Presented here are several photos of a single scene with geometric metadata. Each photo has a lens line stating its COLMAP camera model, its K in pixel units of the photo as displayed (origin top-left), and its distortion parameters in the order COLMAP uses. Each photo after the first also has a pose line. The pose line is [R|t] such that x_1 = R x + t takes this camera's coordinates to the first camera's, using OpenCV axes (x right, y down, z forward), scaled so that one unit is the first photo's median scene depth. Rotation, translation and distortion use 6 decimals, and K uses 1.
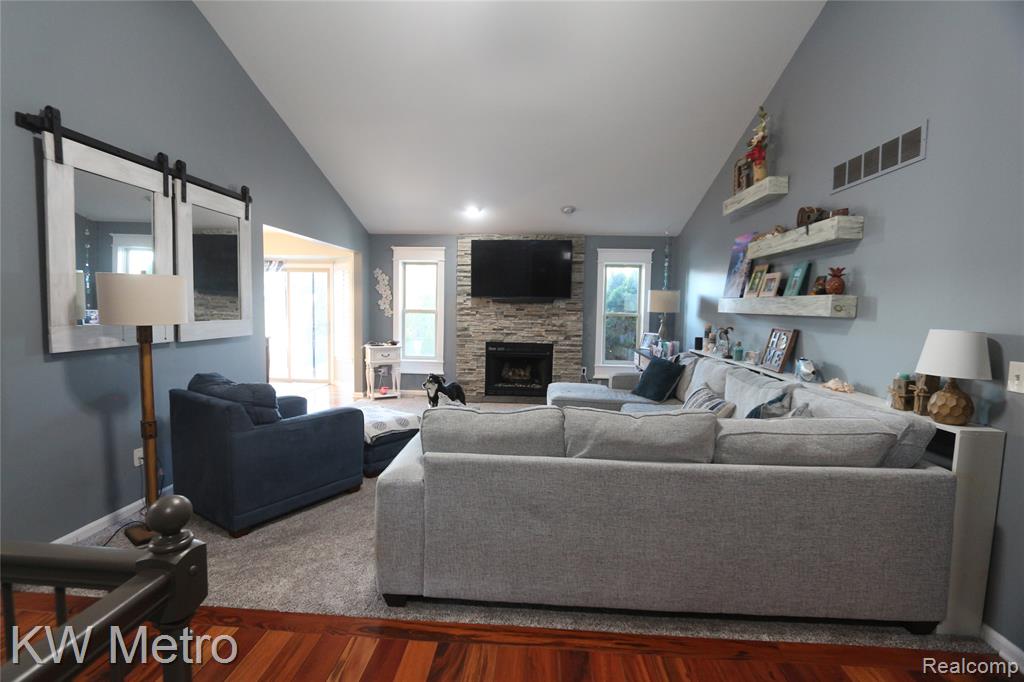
lens RADIAL K [[470.5, 0, 510.0], [0, 470.5, 341.0], [0, 0, 1]] dist [-0.012858, 0.000004]
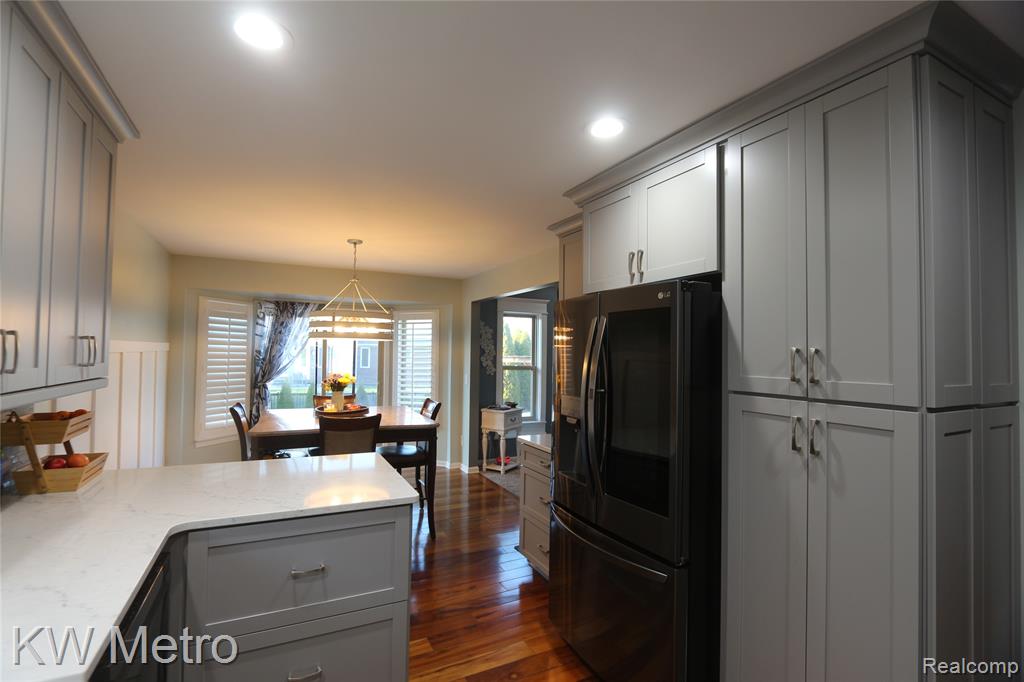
lens RADIAL K [[470.5, 0, 510.0], [0, 470.5, 341.0], [0, 0, 1]] dist [-0.012858, 0.000004]
pose [[0.861154, 0.007415, 0.508290, -1.577215], [0.039306, 0.995929, -0.081122, -0.098284], [-0.506822, 0.089837, 0.857357, 0.522584]]
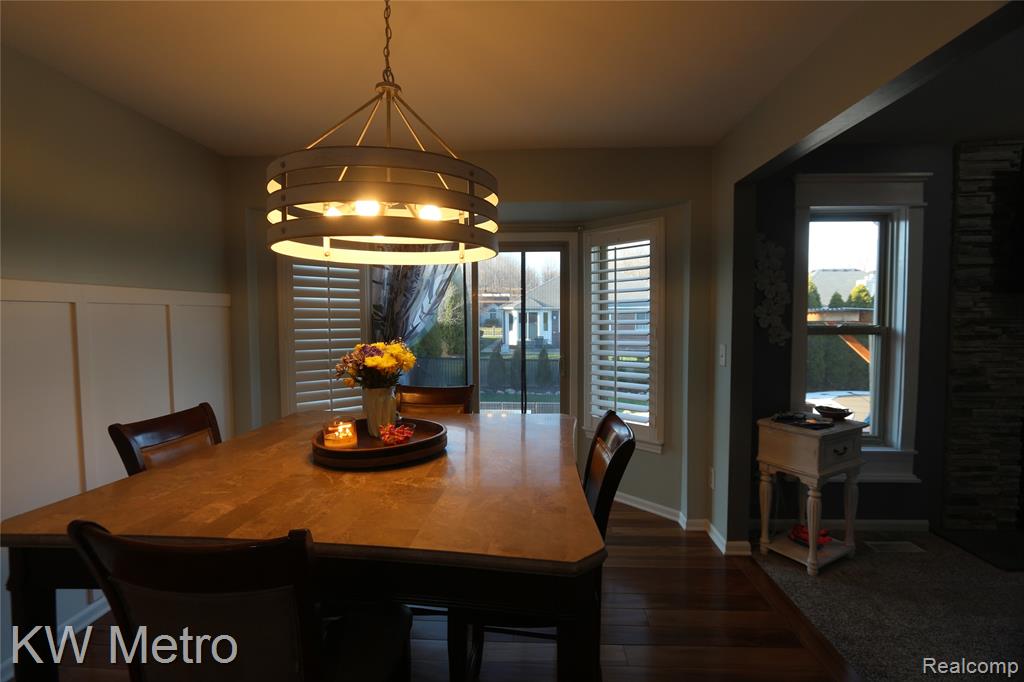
lens RADIAL K [[470.5, 0, 510.0], [0, 470.5, 341.0], [0, 0, 1]] dist [-0.012858, 0.000004]
pose [[0.999589, -0.023982, 0.015711, -1.173113], [0.024288, 0.999514, -0.019546, -0.124697], [-0.015235, 0.019920, 0.999686, 1.381477]]
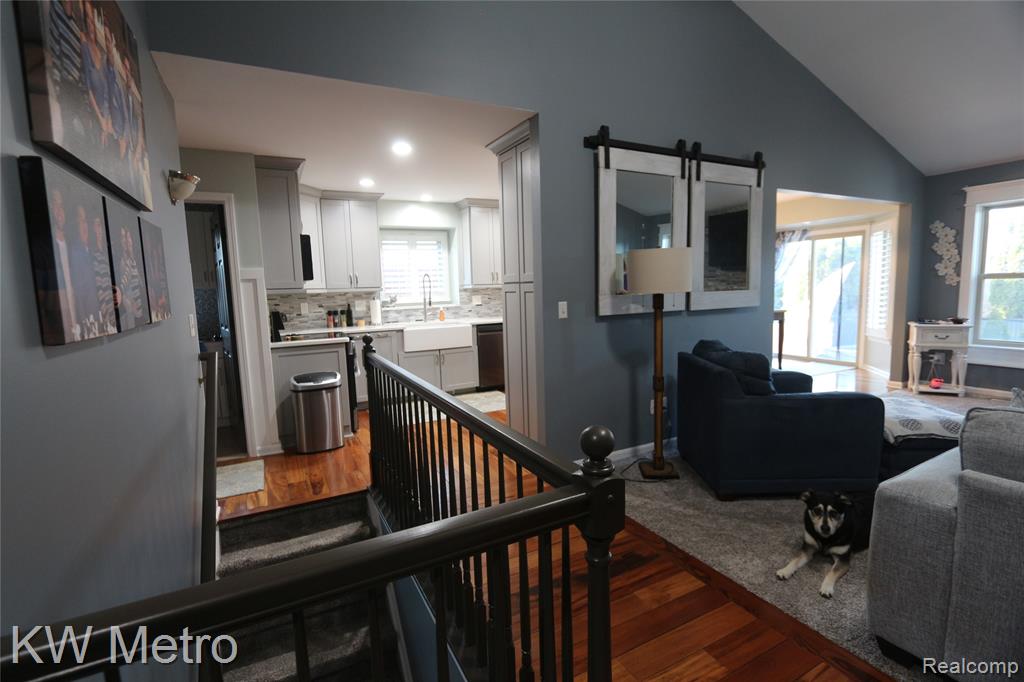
lens RADIAL K [[470.5, 0, 510.0], [0, 470.5, 341.0], [0, 0, 1]] dist [-0.012858, 0.000004]
pose [[0.517895, 0.062056, -0.853190, 0.024302], [-0.022354, 0.998007, 0.059019, 0.018979], [0.855152, -0.011493, 0.518250, 0.065998]]
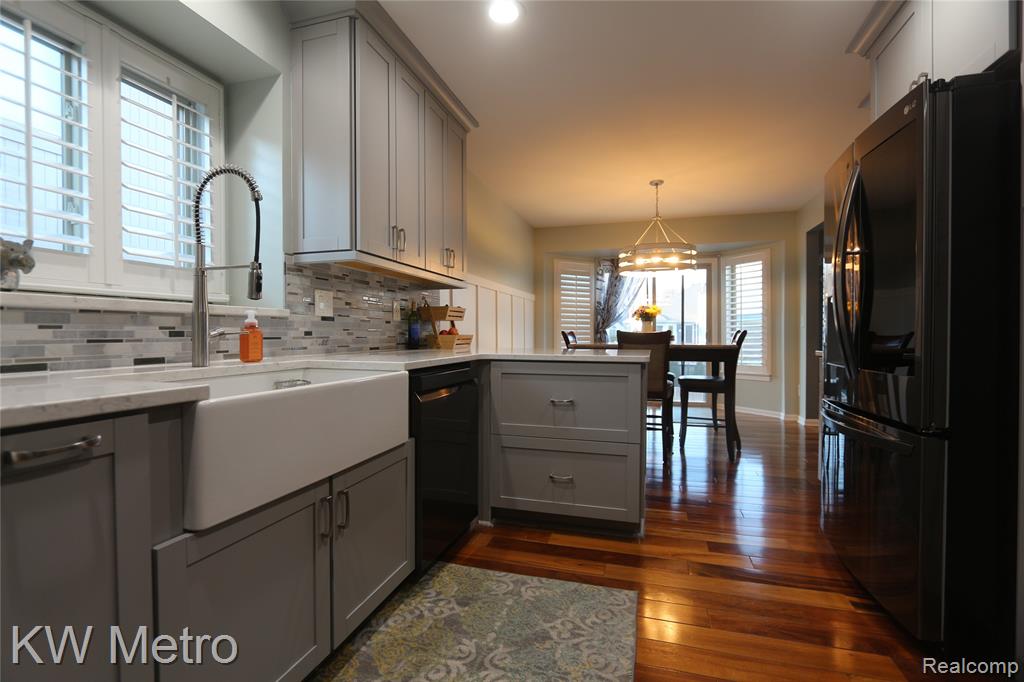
lens RADIAL K [[469.3, 0, 512.0], [0, 469.3, 341.0], [0, 0, 1]] dist [-0.015671, 0.000682]
pose [[0.975236, -0.019767, -0.220280, -1.410104], [0.005929, 0.997977, -0.063305, 0.069203], [0.221085, 0.060432, 0.973380, 0.388748]]
